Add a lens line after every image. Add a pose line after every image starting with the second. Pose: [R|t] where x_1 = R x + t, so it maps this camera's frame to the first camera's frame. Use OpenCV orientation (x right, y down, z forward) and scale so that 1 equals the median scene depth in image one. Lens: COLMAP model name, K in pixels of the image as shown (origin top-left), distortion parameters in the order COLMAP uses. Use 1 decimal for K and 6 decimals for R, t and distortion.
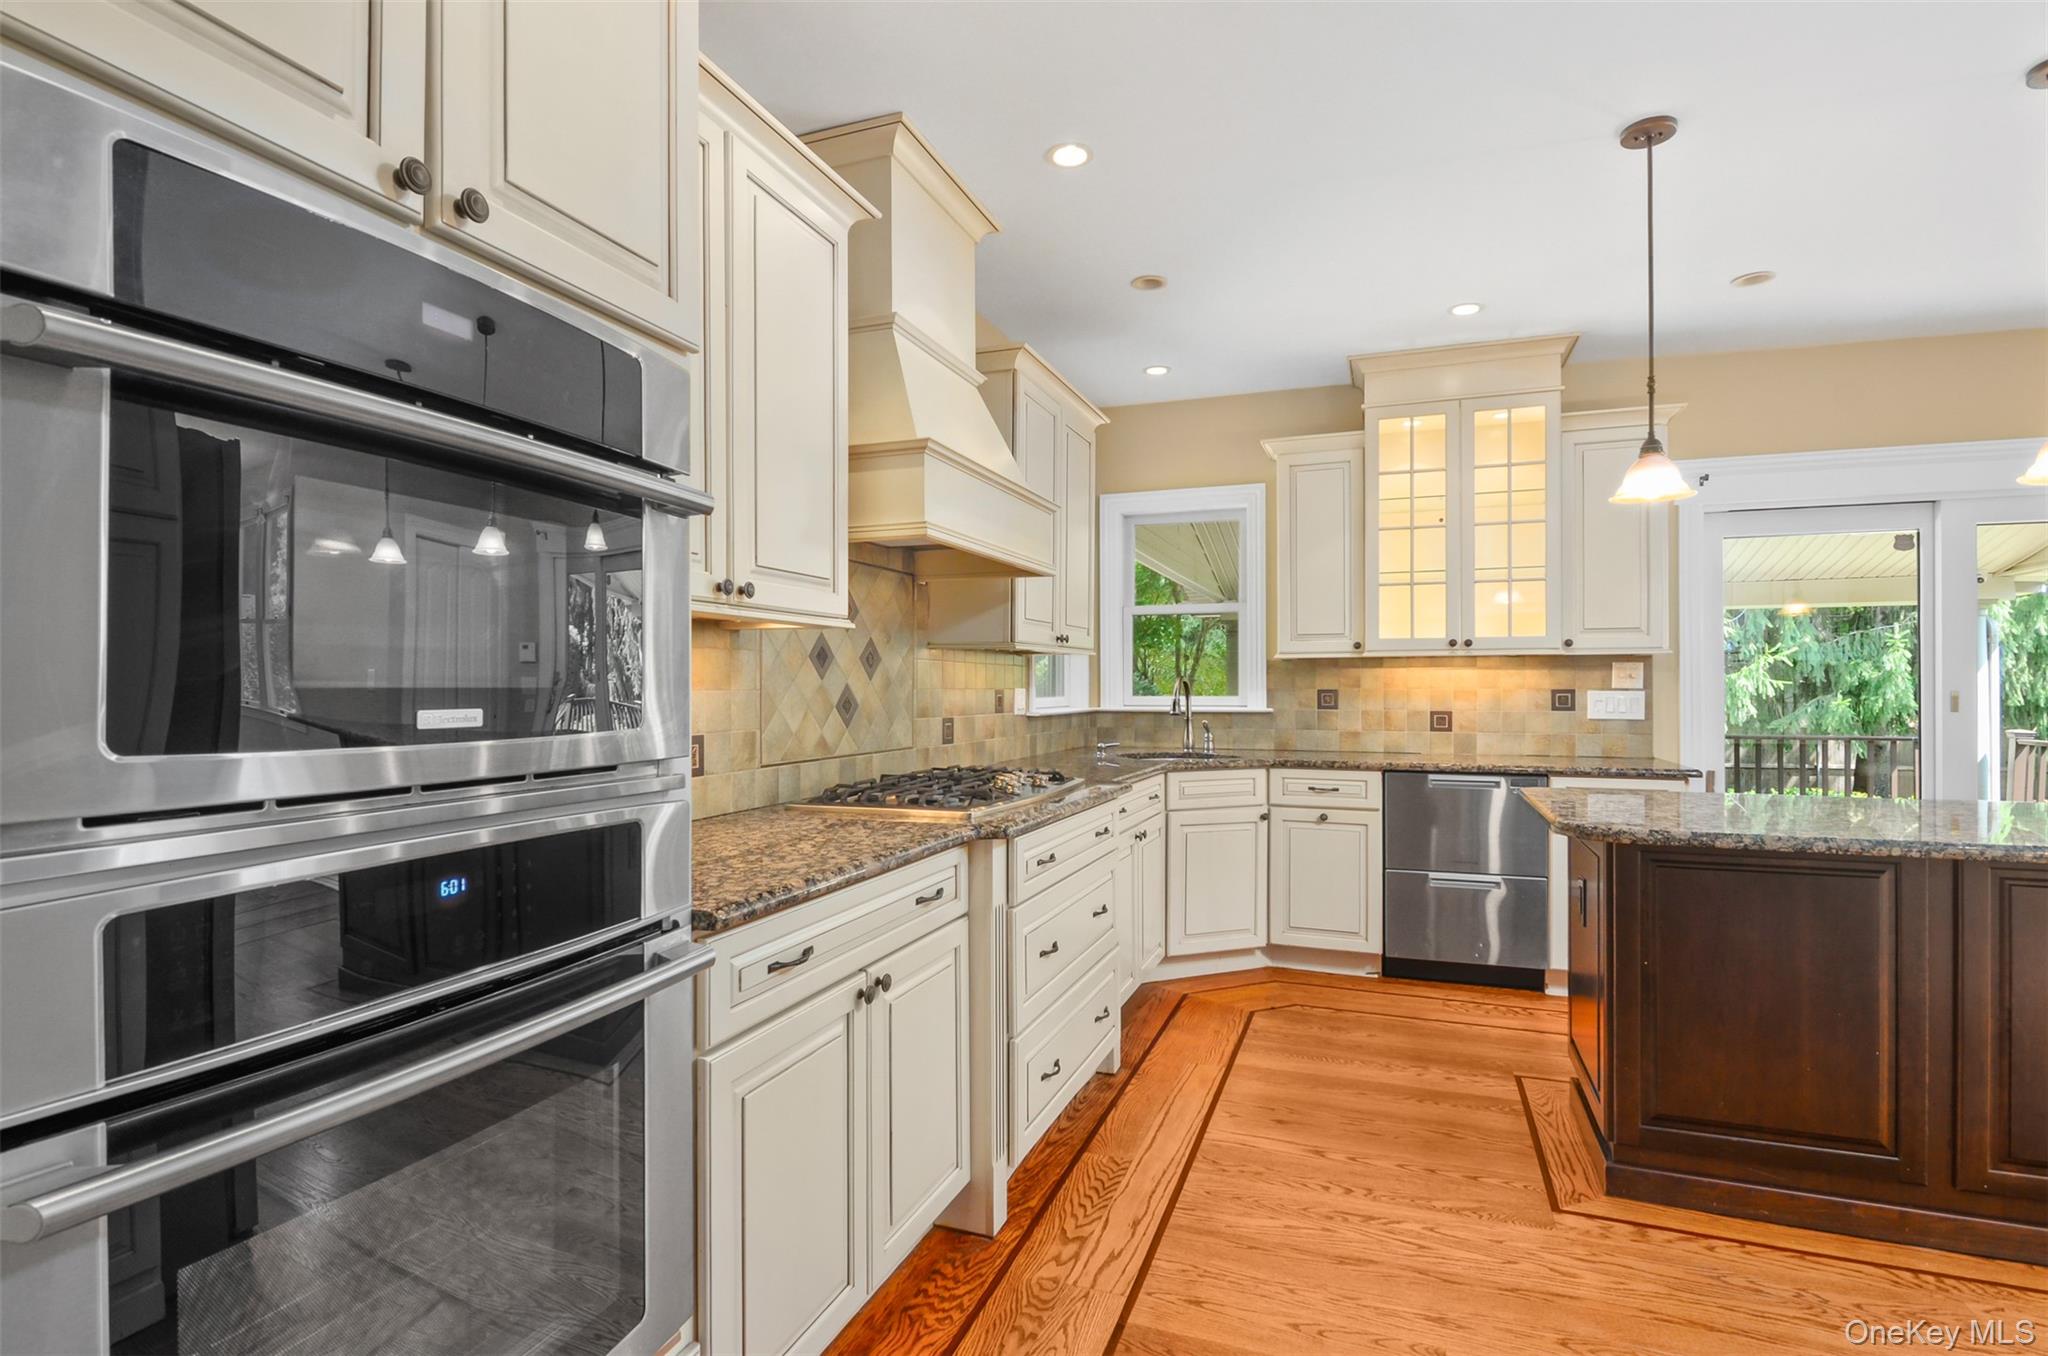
lens RADIAL K [[1005.2, 0, 1025.2], [0, 1005.2, 690.0], [0, 0, 1]] dist [0.000535, -0.006521]
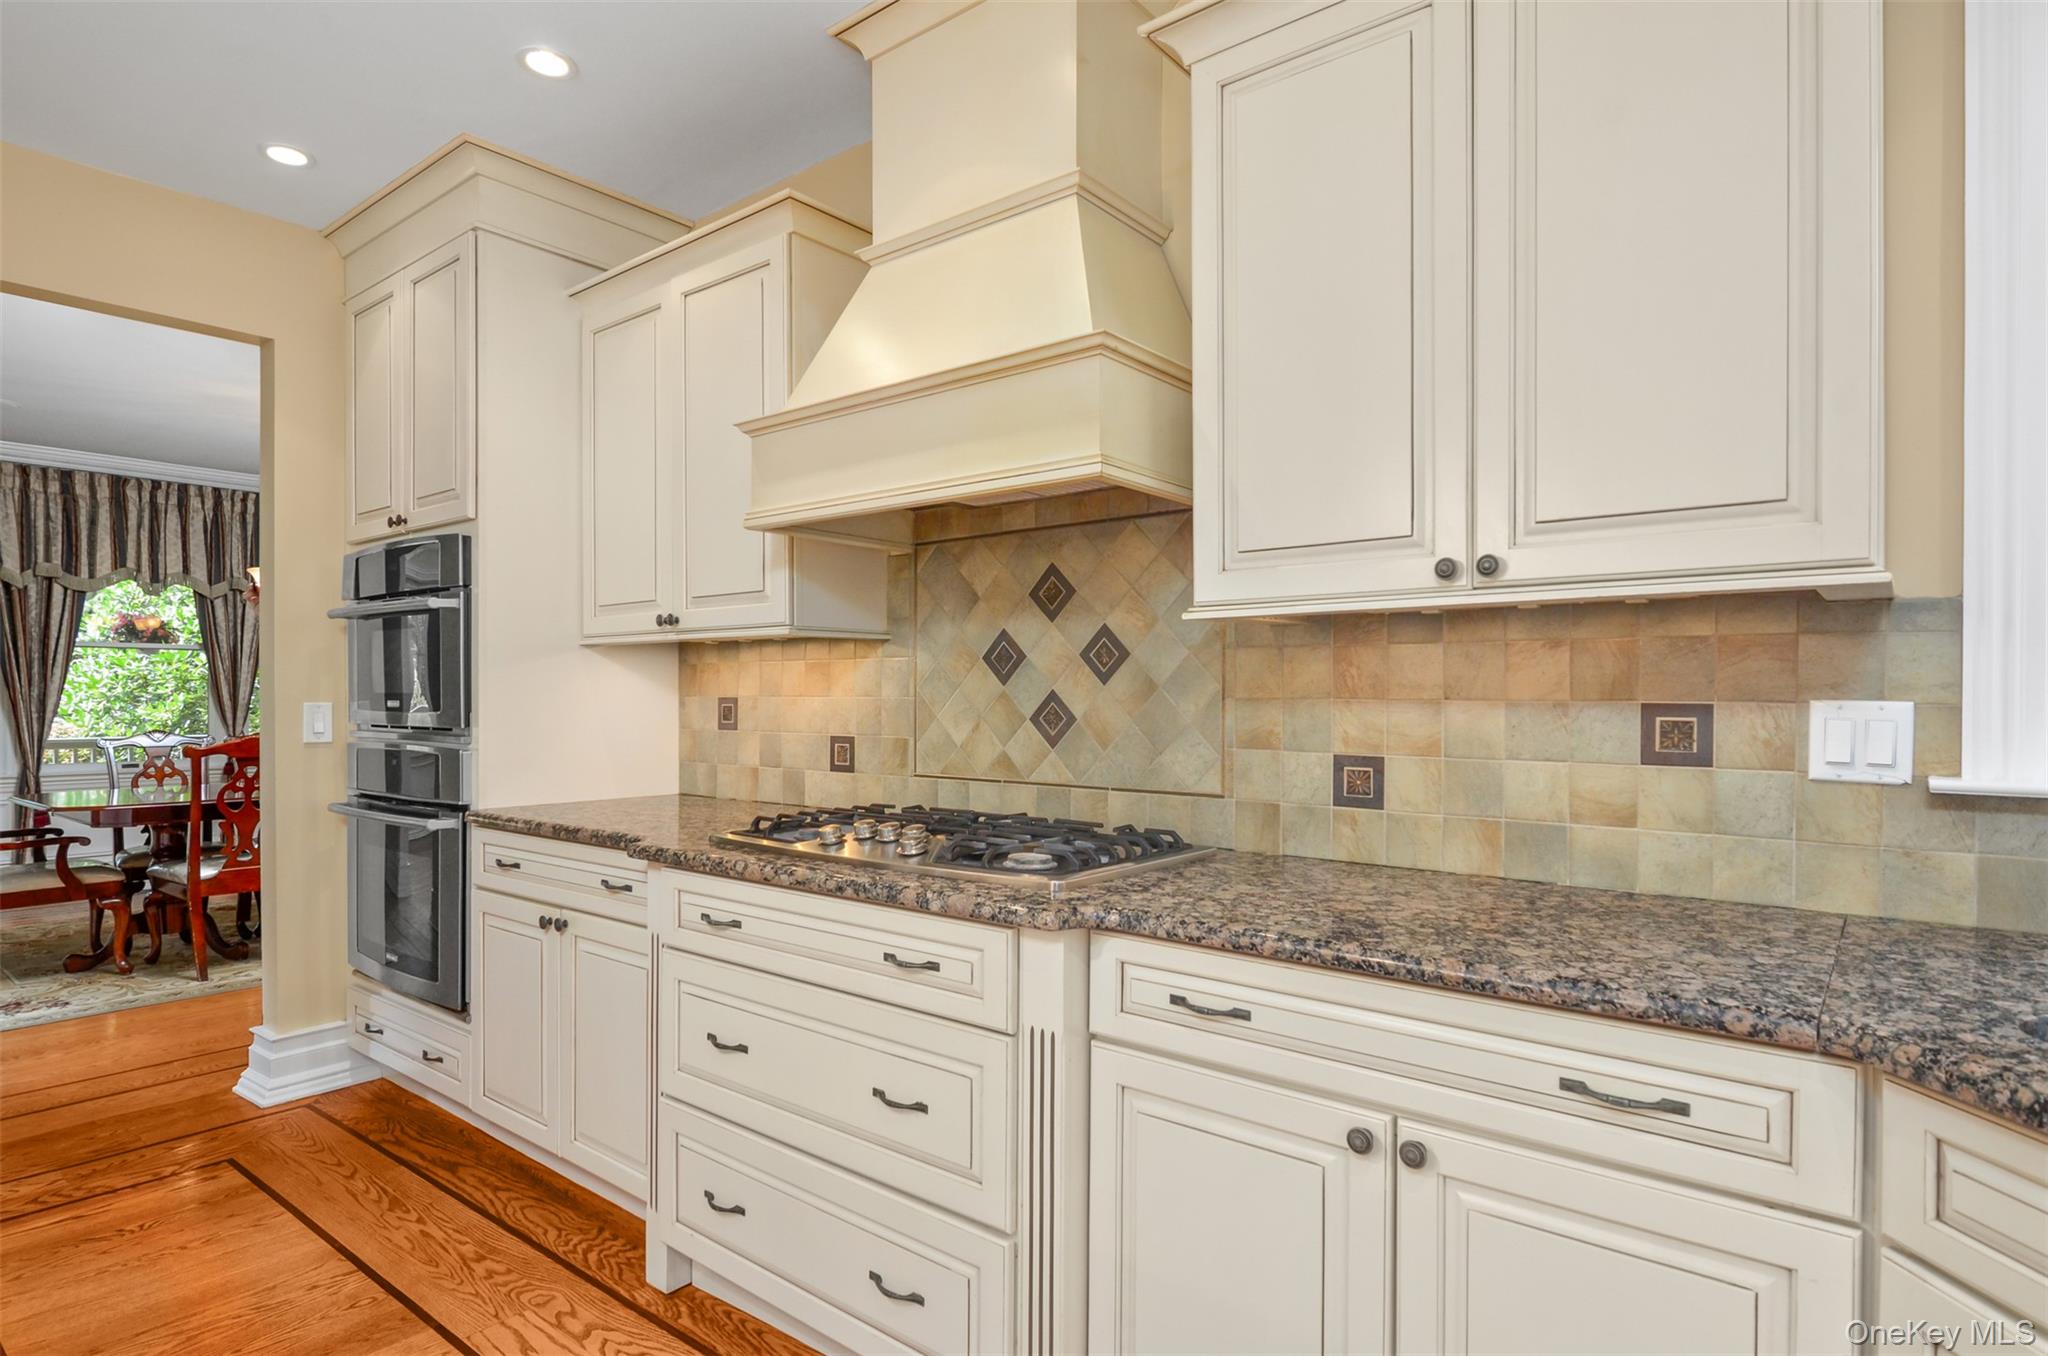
lens RADIAL K [[1102.9, 0, 1025.8], [0, 1102.9, 687.5], [0, 0, 1]] dist [0.004925, -0.001010]
pose [[-0.322784, -0.004085, -0.946464, 0.669211], [-0.002967, 0.999990, -0.003304, -0.006021], [0.946468, 0.001742, -0.322793, 1.339802]]
